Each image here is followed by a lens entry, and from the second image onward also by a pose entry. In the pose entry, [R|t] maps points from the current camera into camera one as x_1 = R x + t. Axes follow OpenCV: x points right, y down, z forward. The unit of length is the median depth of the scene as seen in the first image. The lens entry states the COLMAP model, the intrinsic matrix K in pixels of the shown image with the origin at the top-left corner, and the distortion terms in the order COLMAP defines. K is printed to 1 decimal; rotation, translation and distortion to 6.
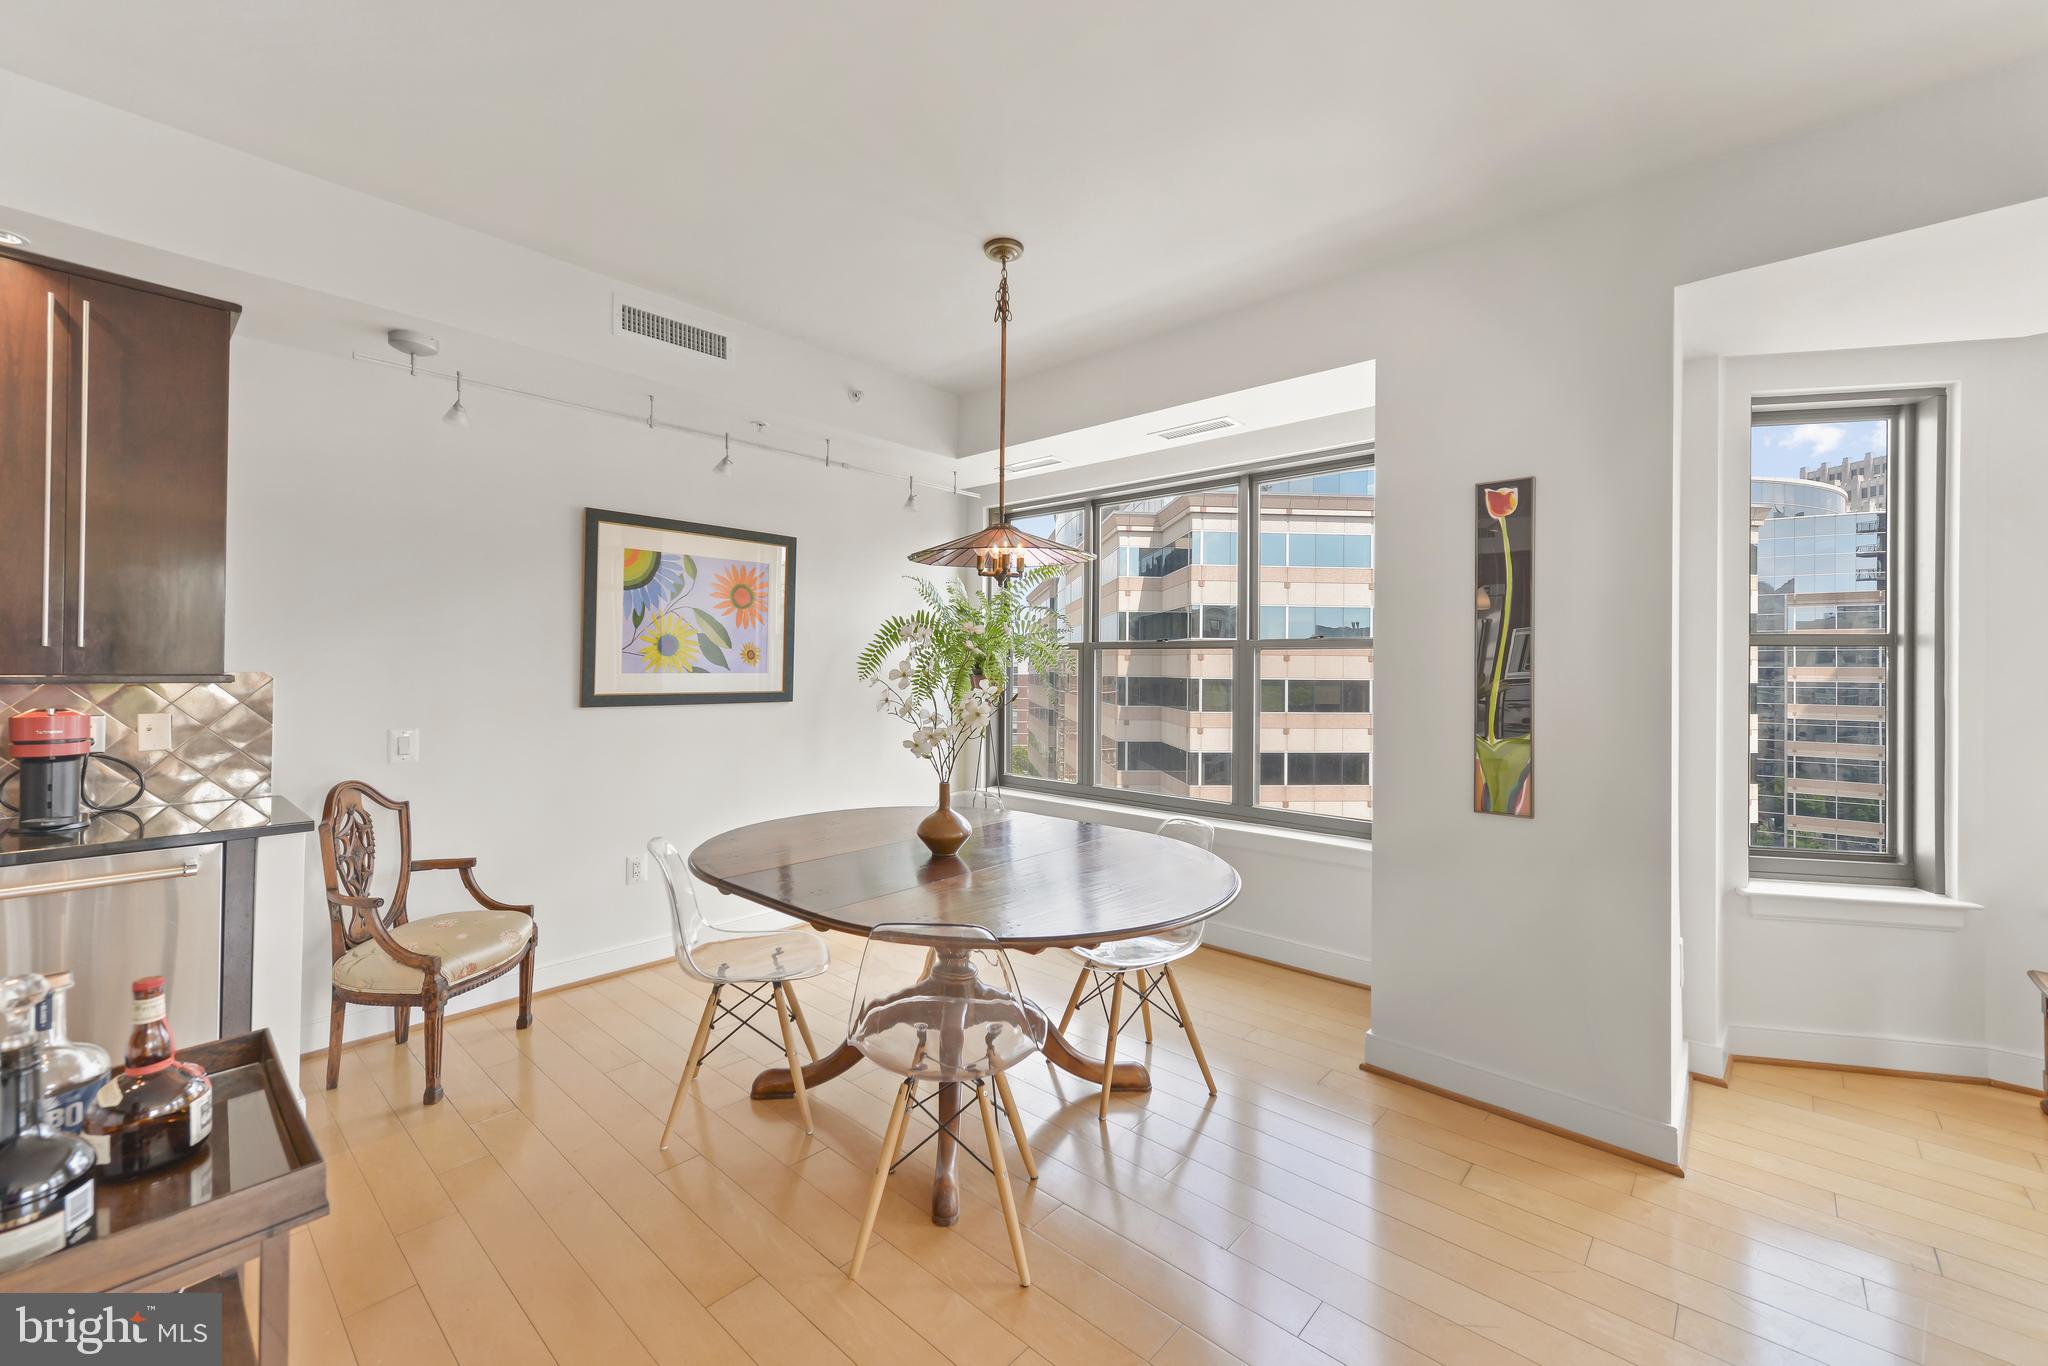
lens RADIAL K [[818.5, 0, 1027.4], [0, 818.5, 660.8], [0, 0, 1]] dist [0.011878, -0.002994]
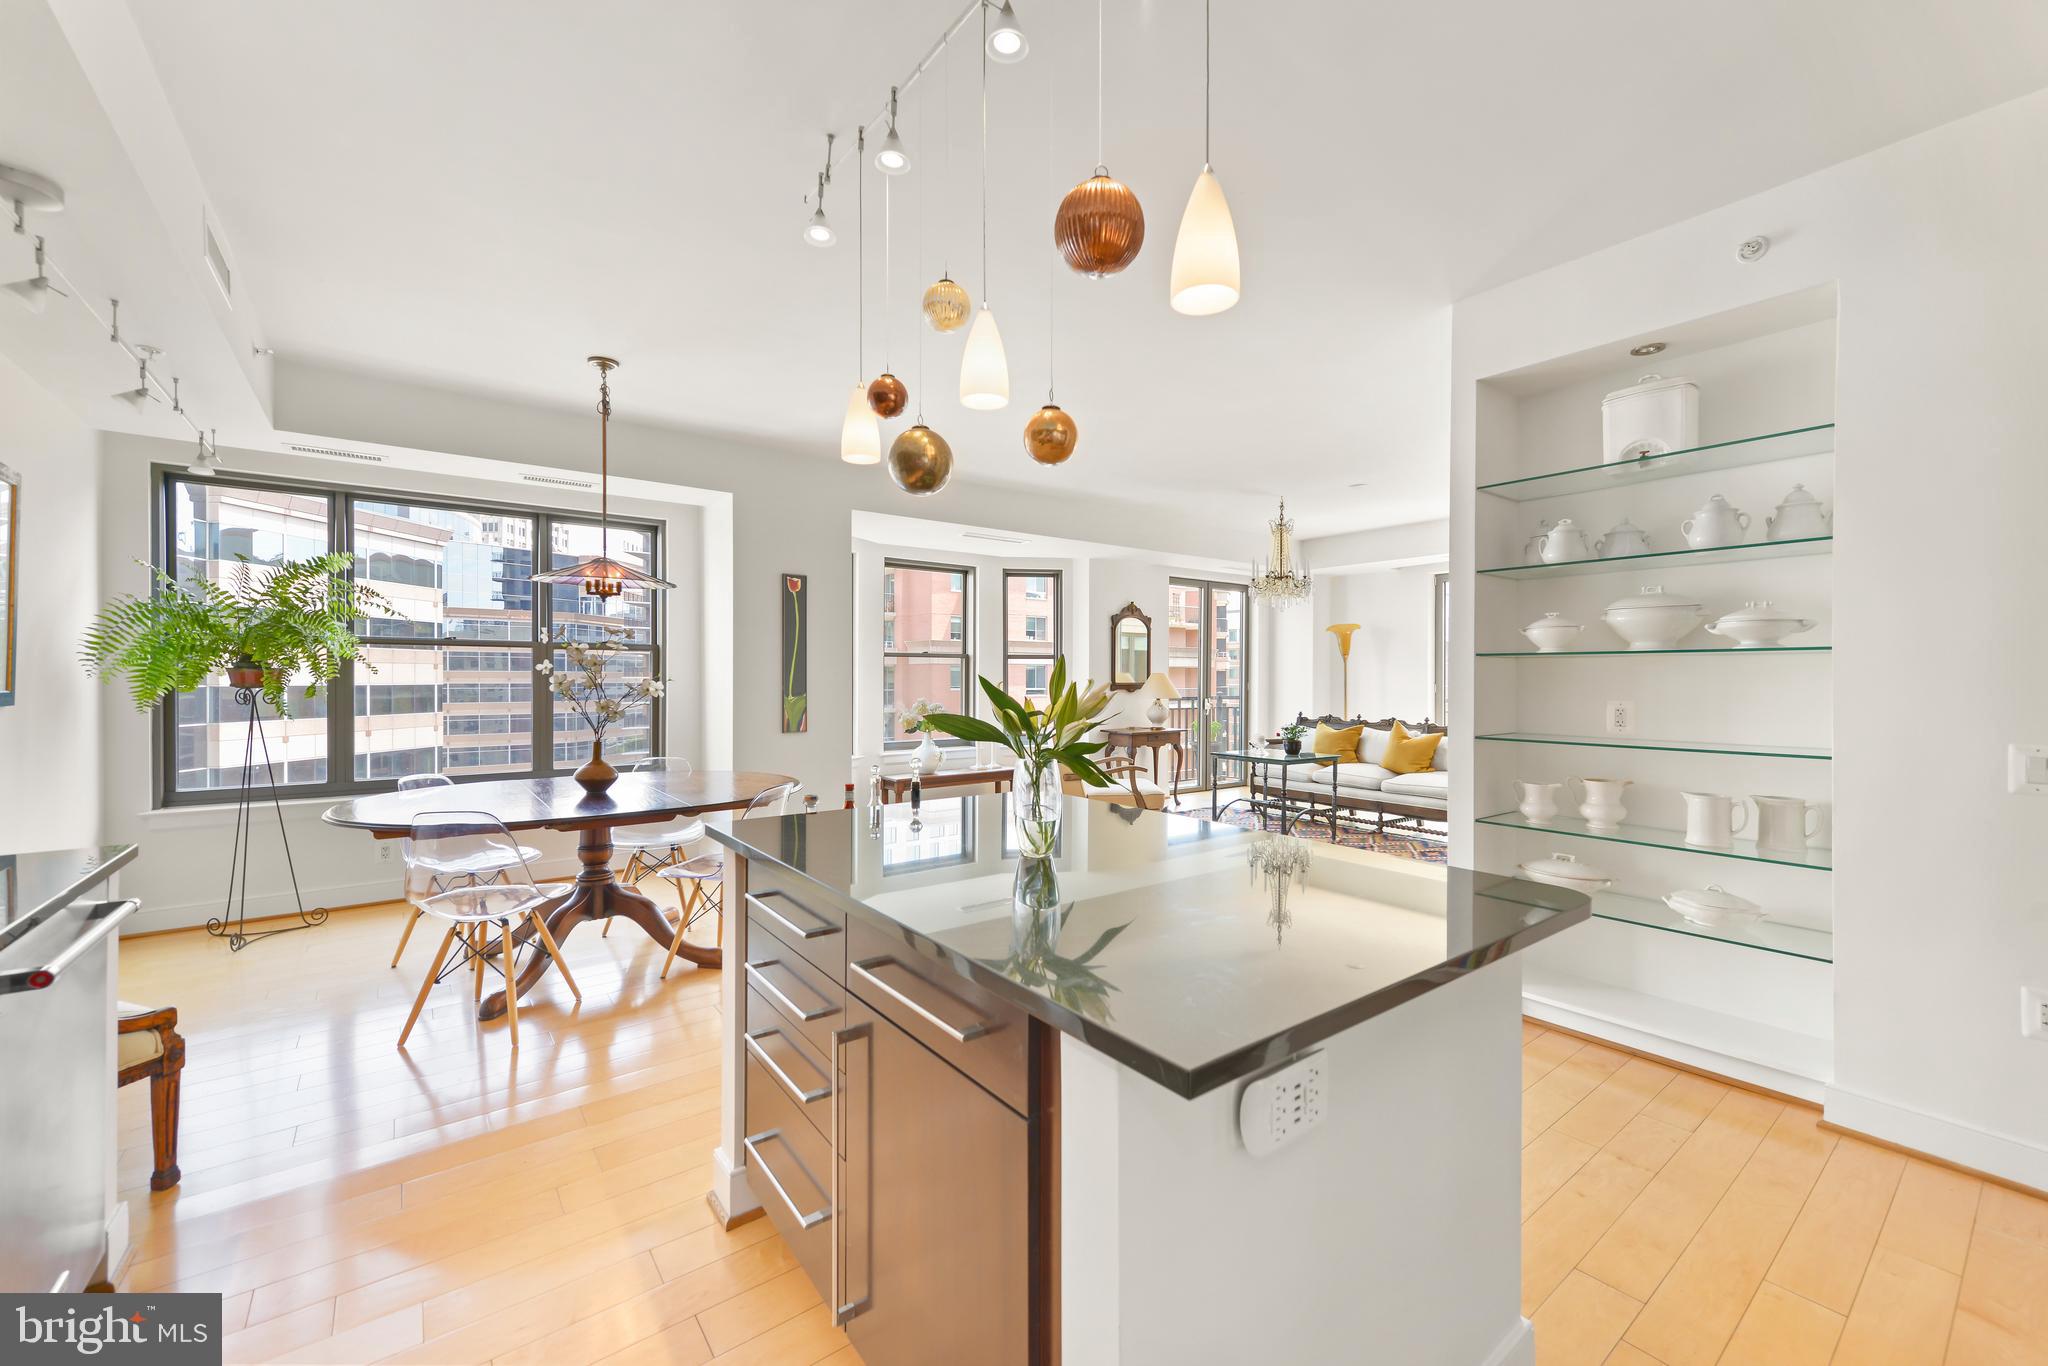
lens RADIAL K [[818.5, 0, 1032.5], [0, 818.5, 679.9], [0, 0, 1]] dist [0.011878, -0.002994]
pose [[0.178422, -0.010443, 0.983899, -1.202634], [-0.006335, 0.999911, 0.011762, 0.020730], [-0.983934, -0.008332, 0.178340, 0.015557]]
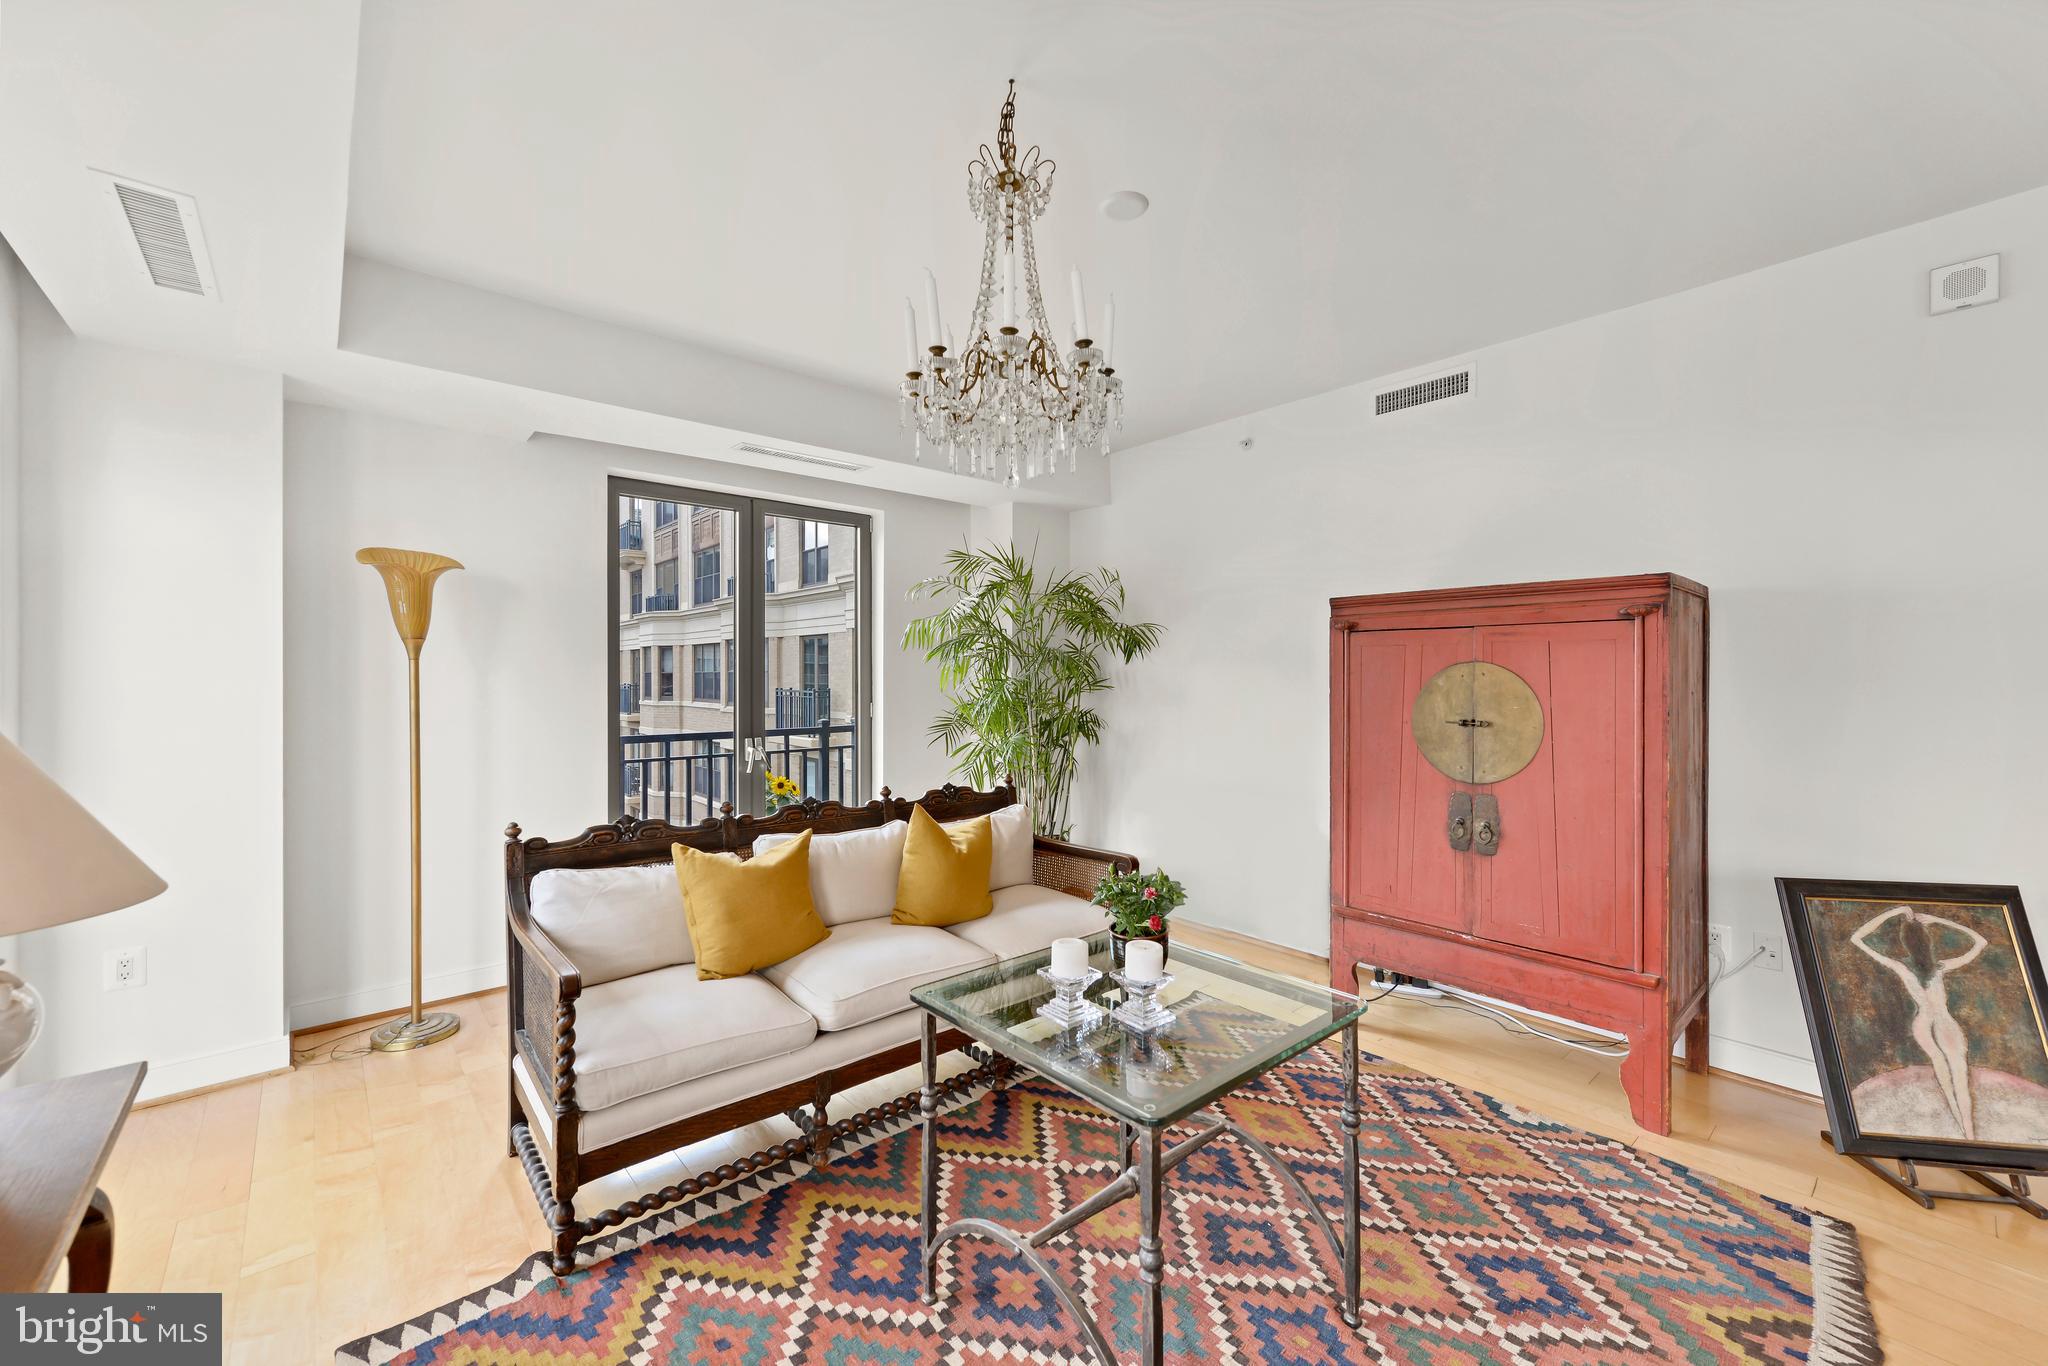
lens RADIAL K [[818.5, 0, 1027.4], [0, 818.5, 670.0], [0, 0, 1]] dist [0.011878, -0.002994]
pose [[-0.992824, -0.005220, 0.119473, 1.066797], [-0.006279, 0.999944, -0.008491, 0.002292], [-0.119422, -0.009180, -0.992801, 0.385474]]
